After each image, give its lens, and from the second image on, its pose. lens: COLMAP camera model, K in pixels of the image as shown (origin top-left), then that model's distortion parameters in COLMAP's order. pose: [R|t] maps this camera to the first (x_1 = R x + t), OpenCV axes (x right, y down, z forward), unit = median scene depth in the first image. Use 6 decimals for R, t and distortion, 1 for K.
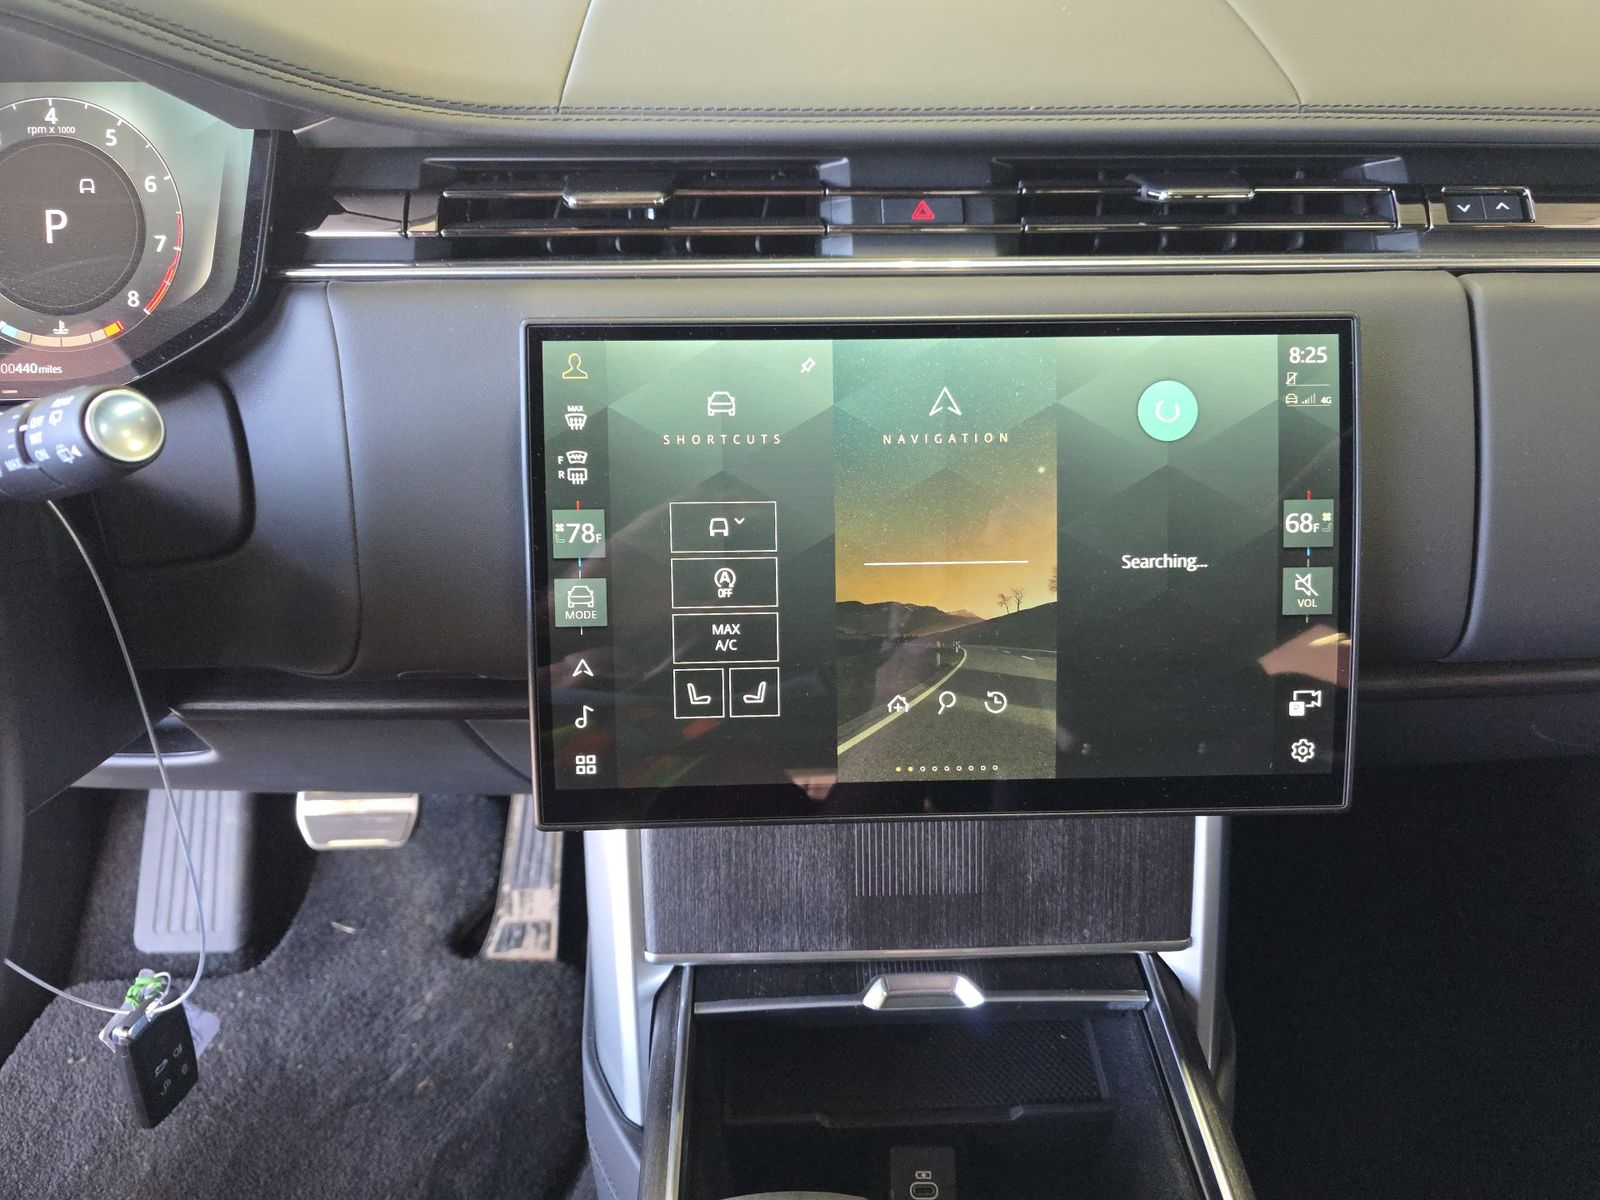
lens RADIAL K [[1132.3, 0, 797.0], [0, 1132.3, 739.5], [0, 0, 1]] dist [0.011124, -0.018242]
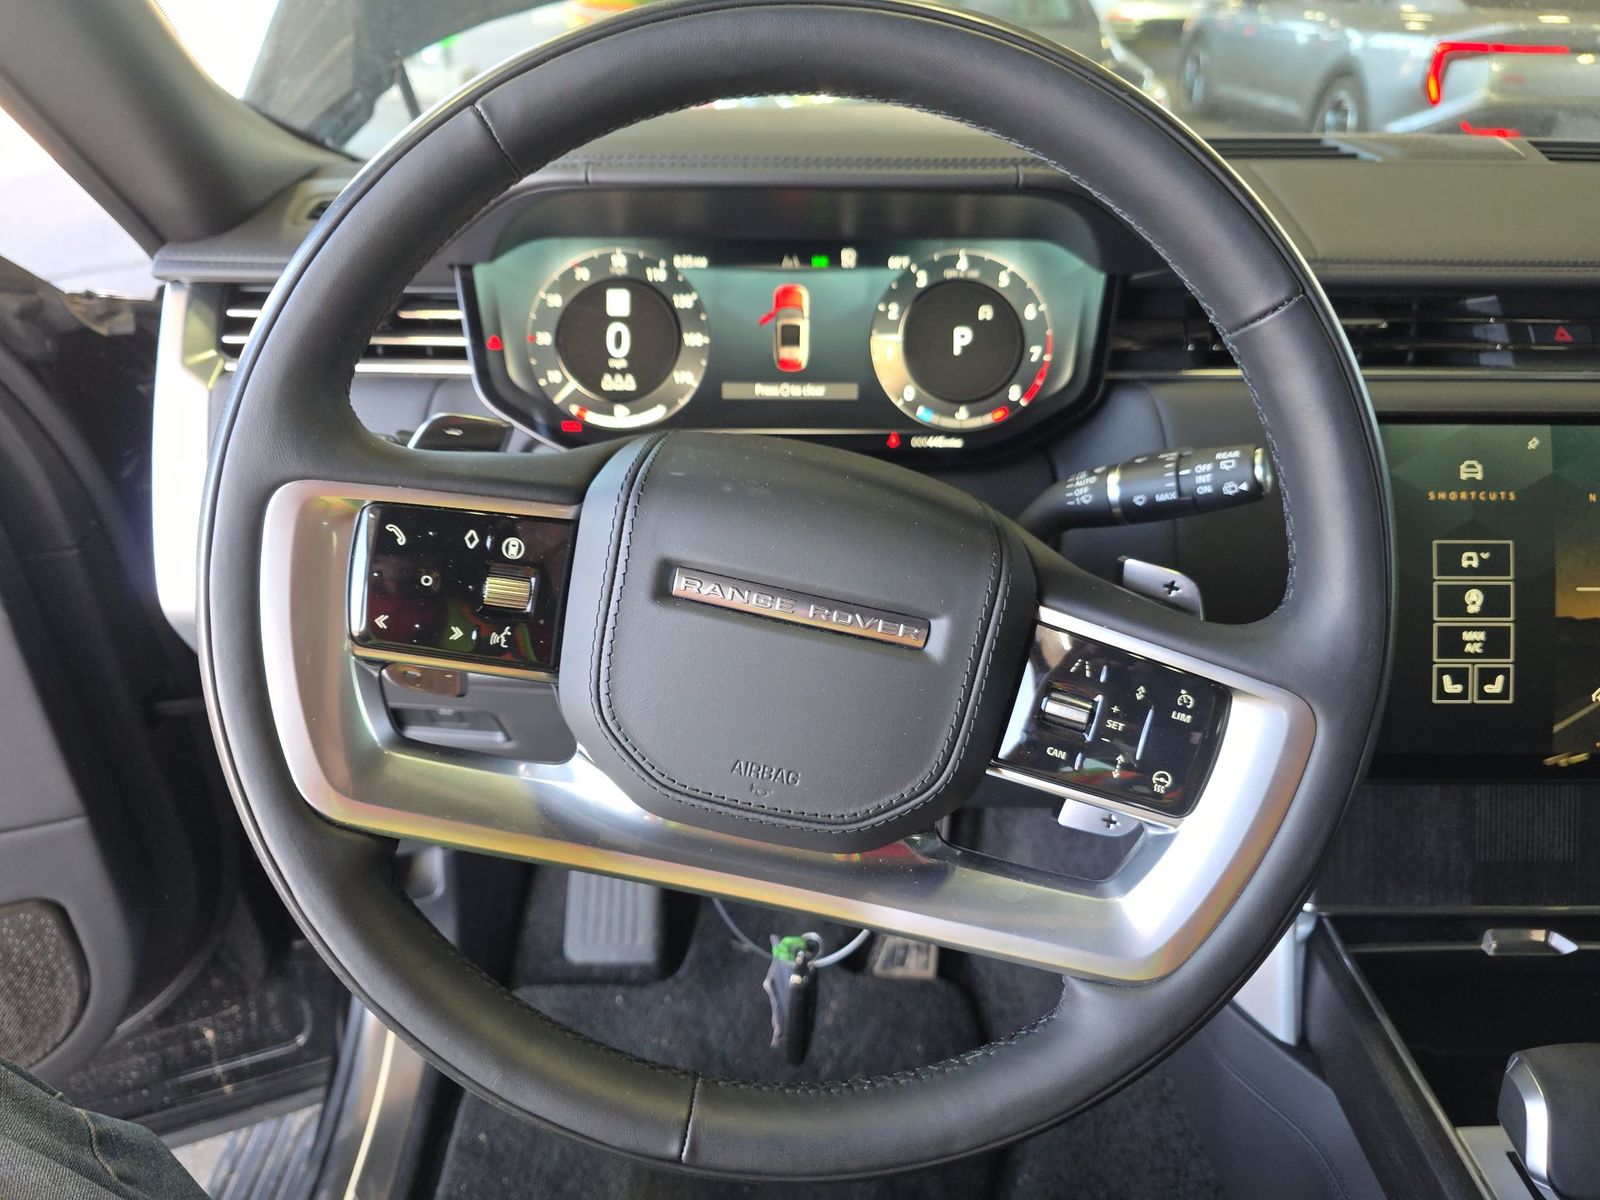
lens RADIAL K [[1132.3, 0, 797.0], [0, 1132.3, 739.5], [0, 0, 1]] dist [0.011124, -0.018242]
pose [[0.999249, 0.016761, -0.034948, -0.803578], [-0.019734, 0.996052, -0.086549, 0.154098], [0.033360, 0.087174, 0.995634, -0.341181]]
